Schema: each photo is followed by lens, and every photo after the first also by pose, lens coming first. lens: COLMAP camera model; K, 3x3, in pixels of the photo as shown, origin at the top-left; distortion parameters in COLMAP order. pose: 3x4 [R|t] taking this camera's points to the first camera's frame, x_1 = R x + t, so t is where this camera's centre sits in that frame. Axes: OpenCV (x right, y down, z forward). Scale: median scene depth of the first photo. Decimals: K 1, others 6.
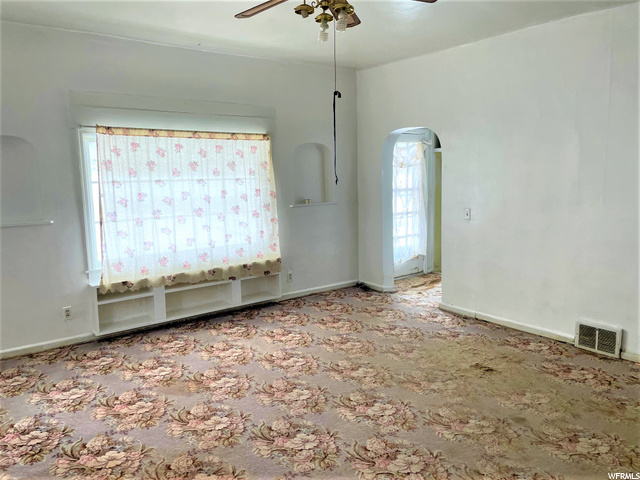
lens RADIAL K [[487.0, 0, 323.0], [0, 487.0, 240.8], [0, 0, 1]] dist [0.072311, -0.008358]
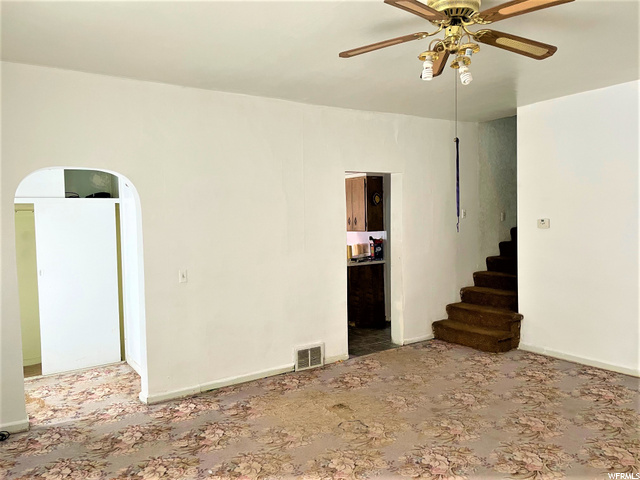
lens RADIAL K [[487.0, 0, 323.1], [0, 487.0, 236.2], [0, 0, 1]] dist [0.072311, -0.008358]
pose [[0.060044, -0.025367, 0.997873, -0.671787], [0.157161, 0.987449, 0.015646, -0.119937], [-0.985746, 0.155888, 0.063277, 0.826998]]
